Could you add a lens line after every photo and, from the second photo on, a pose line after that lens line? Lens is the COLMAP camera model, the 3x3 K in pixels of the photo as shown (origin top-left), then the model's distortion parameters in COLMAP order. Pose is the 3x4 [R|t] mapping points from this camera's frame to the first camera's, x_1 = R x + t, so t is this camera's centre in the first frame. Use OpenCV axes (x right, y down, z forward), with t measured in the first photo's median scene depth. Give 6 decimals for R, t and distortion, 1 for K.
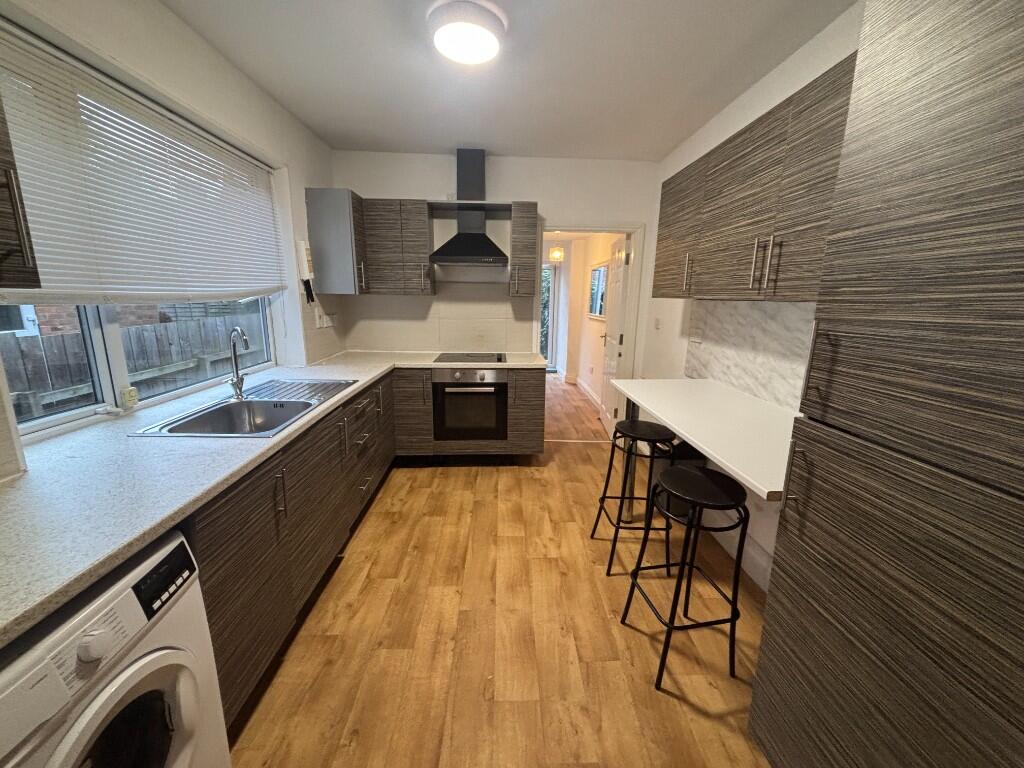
lens RADIAL K [[409.1, 0, 500.4], [0, 409.1, 385.8], [0, 0, 1]] dist [0.001002, 0.000179]
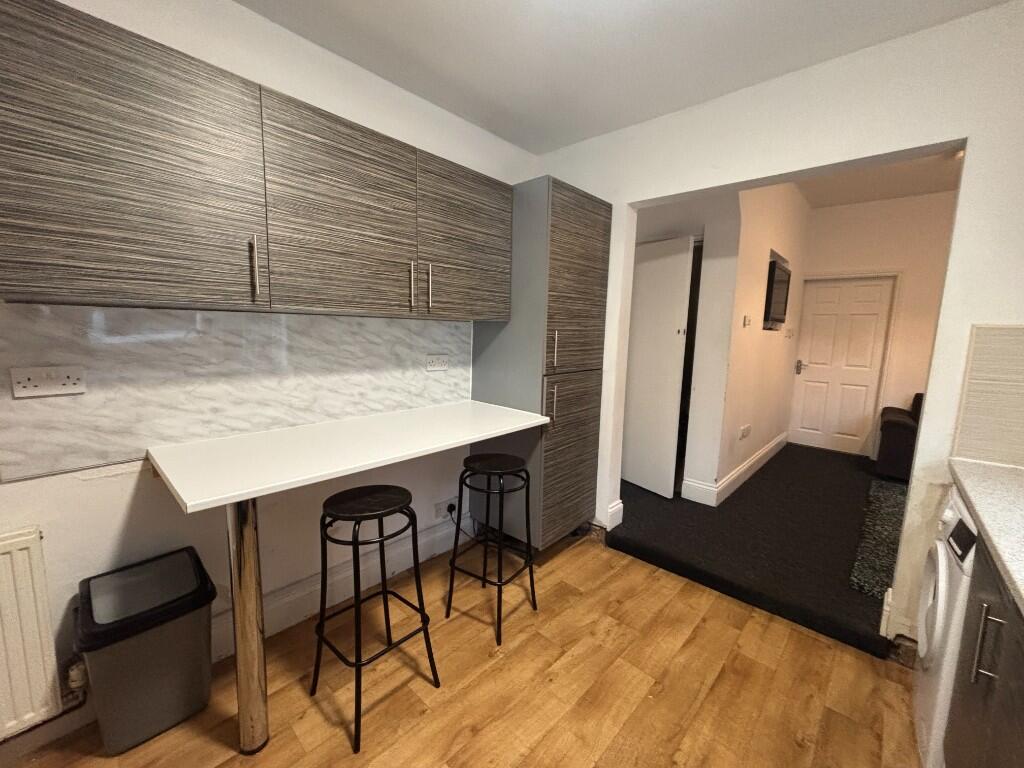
lens RADIAL K [[409.1, 0, 500.4], [0, 409.1, 385.8], [0, 0, 1]] dist [0.001002, 0.000179]
pose [[-0.707324, -0.174774, 0.684943, -0.297571], [0.080747, 0.942634, 0.323915, -0.363314], [-0.702262, 0.284420, -0.652635, 1.538988]]
